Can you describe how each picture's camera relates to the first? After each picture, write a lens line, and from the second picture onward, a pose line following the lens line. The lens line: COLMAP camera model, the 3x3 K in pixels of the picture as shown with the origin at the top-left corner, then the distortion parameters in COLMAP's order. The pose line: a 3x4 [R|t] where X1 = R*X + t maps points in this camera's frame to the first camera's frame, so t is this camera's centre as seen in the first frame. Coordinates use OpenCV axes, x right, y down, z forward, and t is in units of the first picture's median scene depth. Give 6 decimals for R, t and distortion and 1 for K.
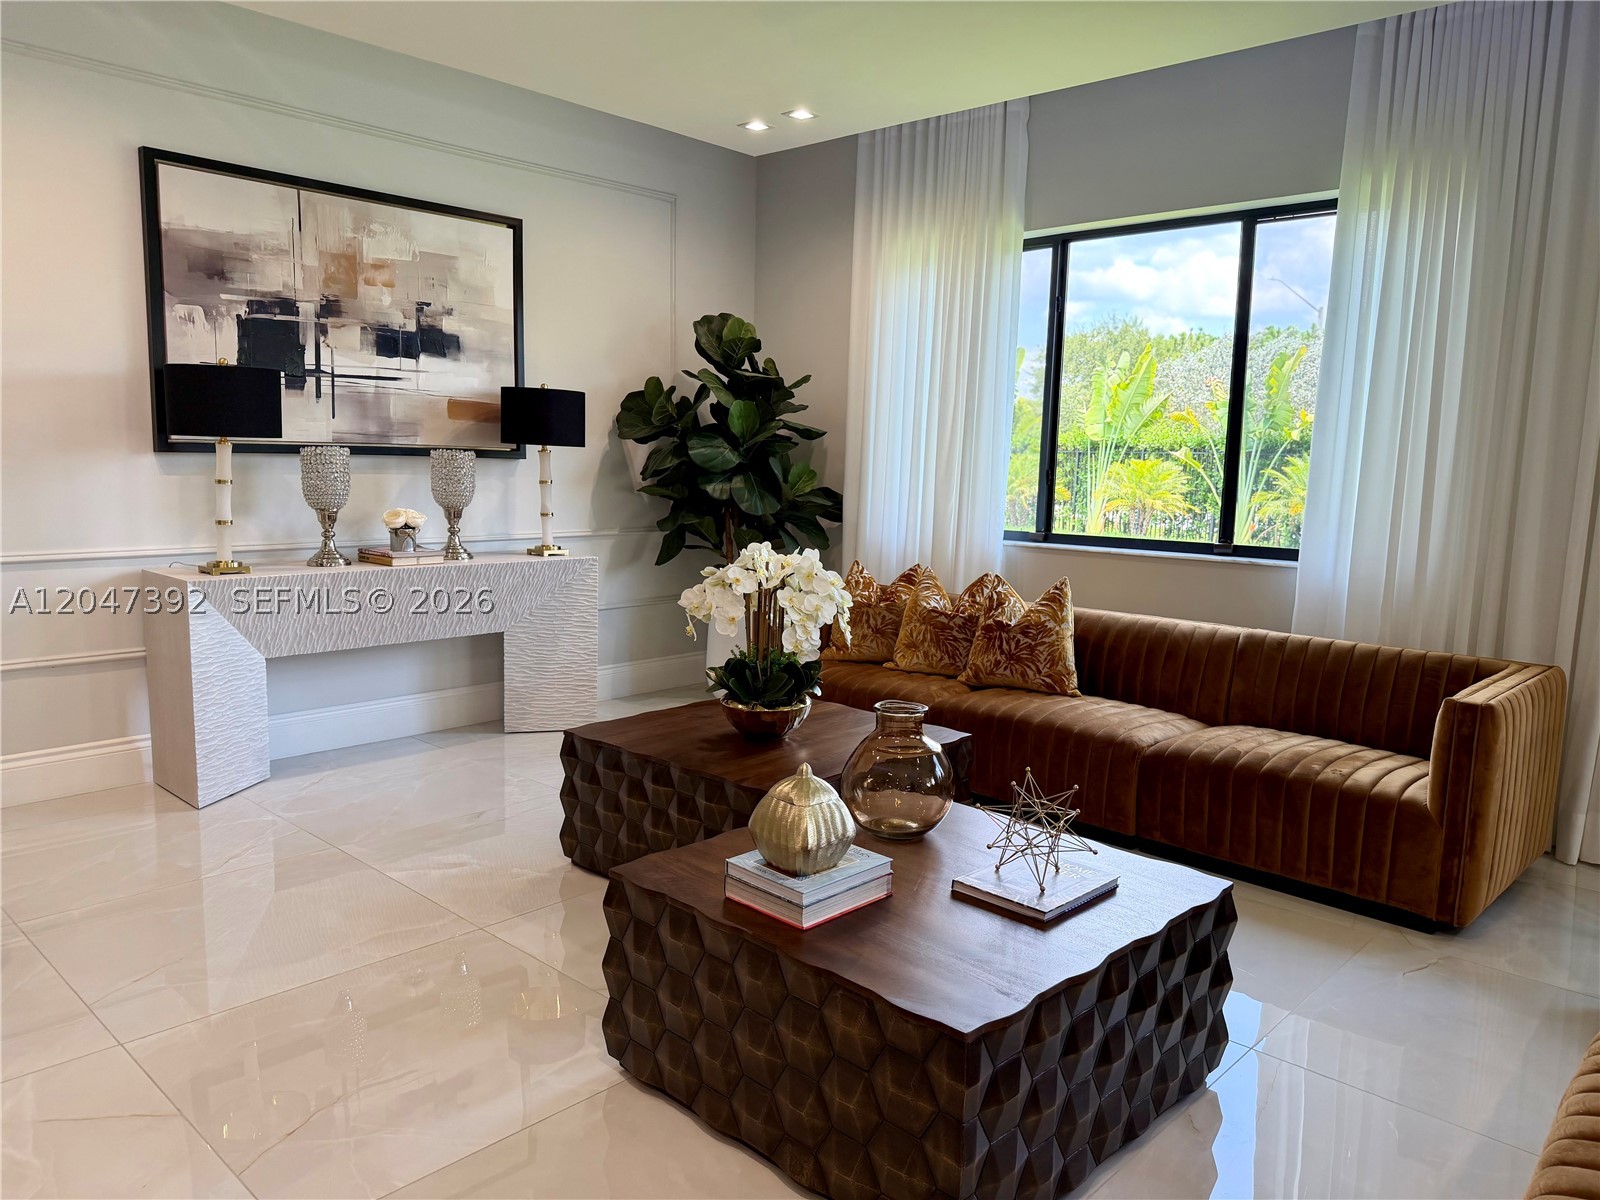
lens RADIAL K [[1129.1, 0, 803.3], [0, 1129.1, 602.2], [0, 0, 1]] dist [0.024691, -0.036503]
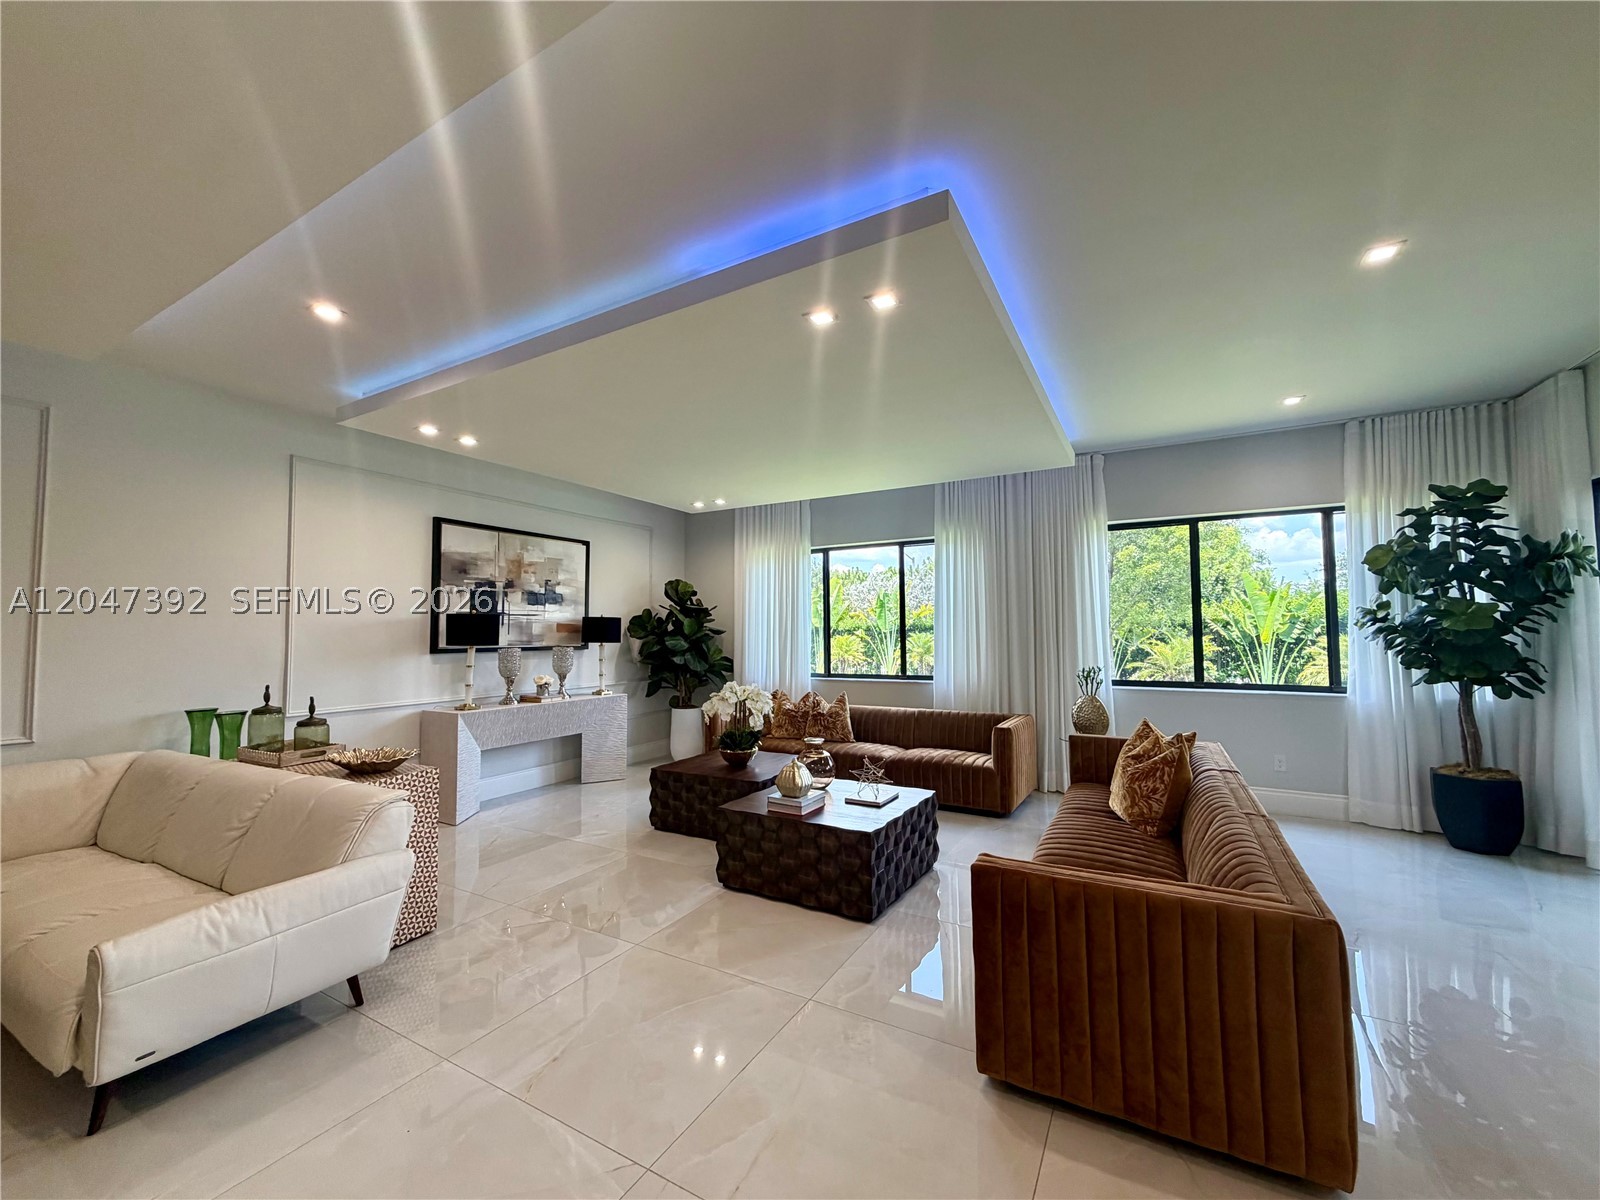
lens RADIAL K [[631.9, 0, 794.8], [0, 631.9, 597.1], [0, 0, 1]] dist [-0.000781, 0.000142]
pose [[0.973328, -0.017192, 0.228773, -0.176086], [0.059669, 0.981841, -0.180079, 0.016281], [-0.221523, 0.188927, 0.956679, -0.295243]]
